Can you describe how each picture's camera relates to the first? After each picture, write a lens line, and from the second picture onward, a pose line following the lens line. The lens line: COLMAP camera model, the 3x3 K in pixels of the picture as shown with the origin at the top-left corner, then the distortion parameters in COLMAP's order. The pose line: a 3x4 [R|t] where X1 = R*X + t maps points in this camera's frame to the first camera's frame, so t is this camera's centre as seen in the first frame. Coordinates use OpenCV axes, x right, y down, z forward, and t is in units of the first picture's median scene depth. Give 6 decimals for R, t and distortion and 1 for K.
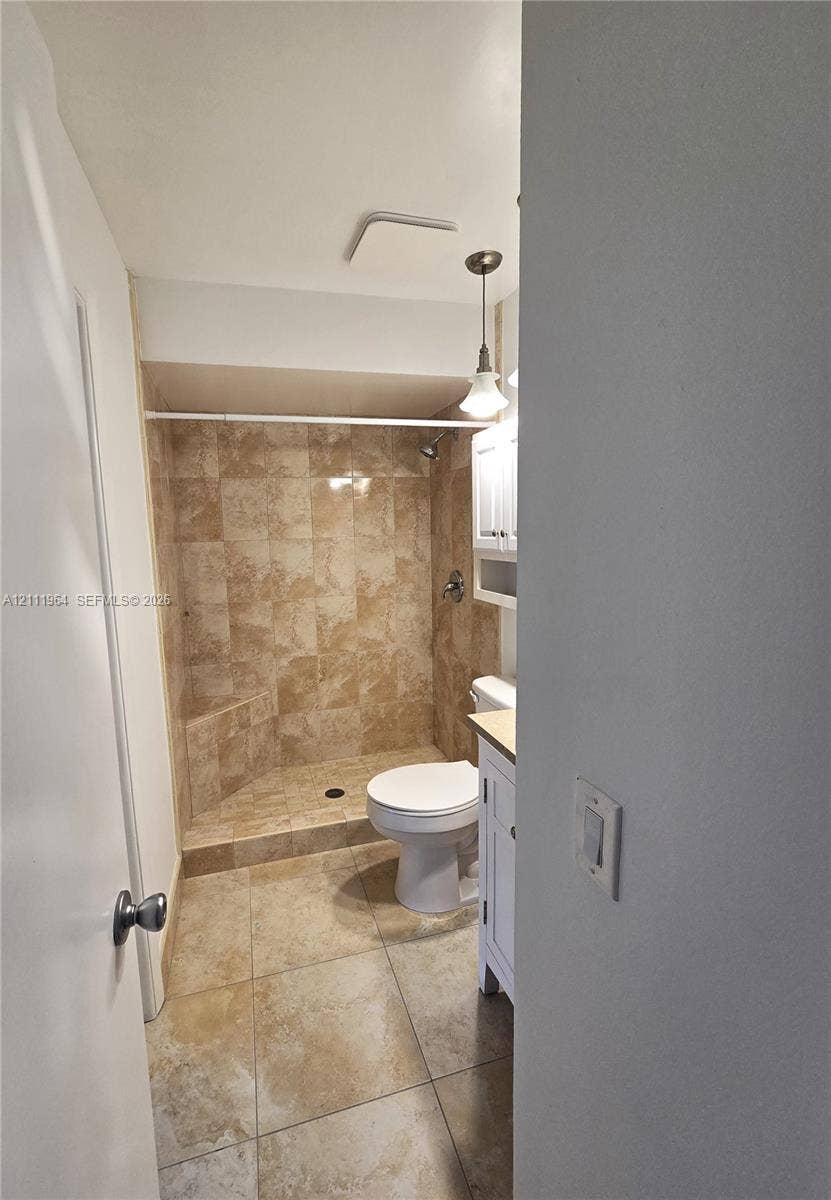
lens RADIAL K [[522.0, 0, 413.4], [0, 522.0, 600.2], [0, 0, 1]] dist [0.000716, 0.000784]
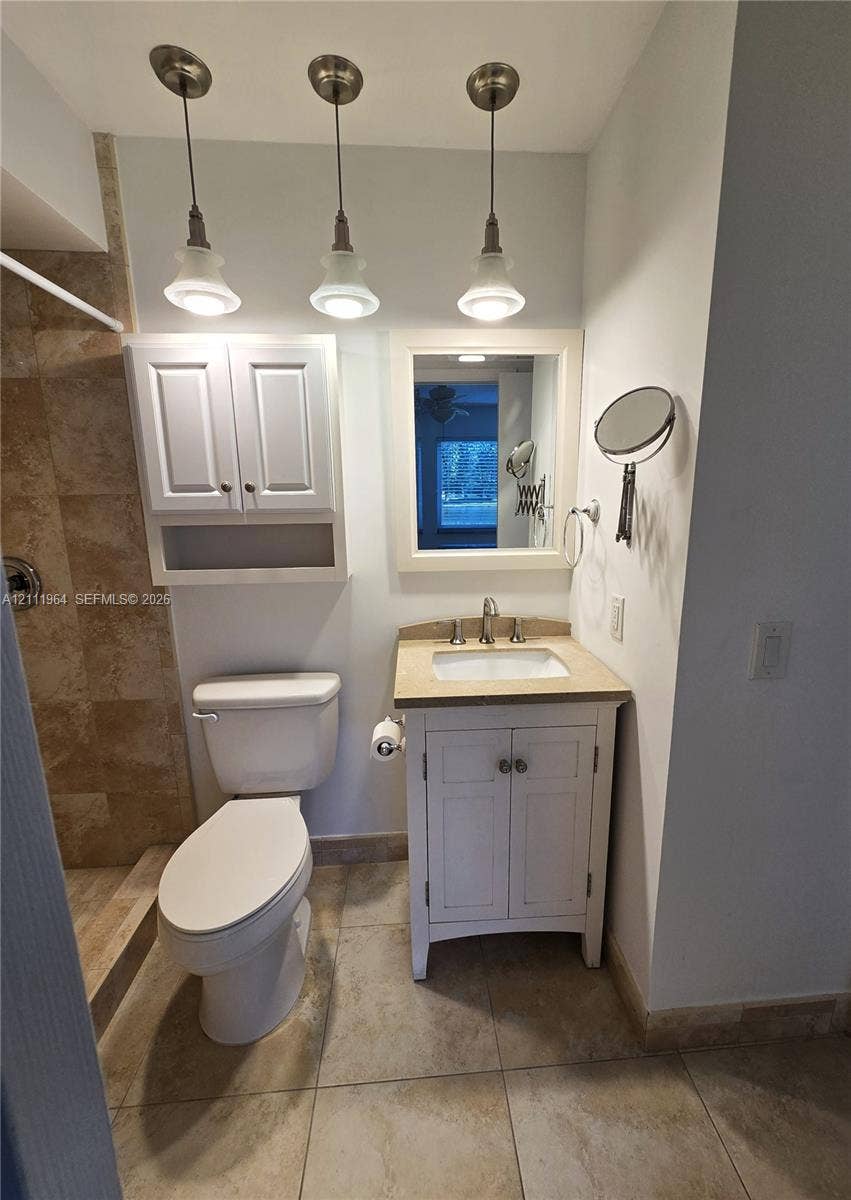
lens RADIAL K [[481.6, 0, 431.5], [0, 481.6, 599.7], [0, 0, 1]] dist [0.001052, 0.000187]
pose [[0.222928, -0.171305, 0.959665, -0.496684], [0.138871, 0.979979, 0.142672, -0.030319], [-0.964893, 0.101464, 0.242254, 0.611775]]
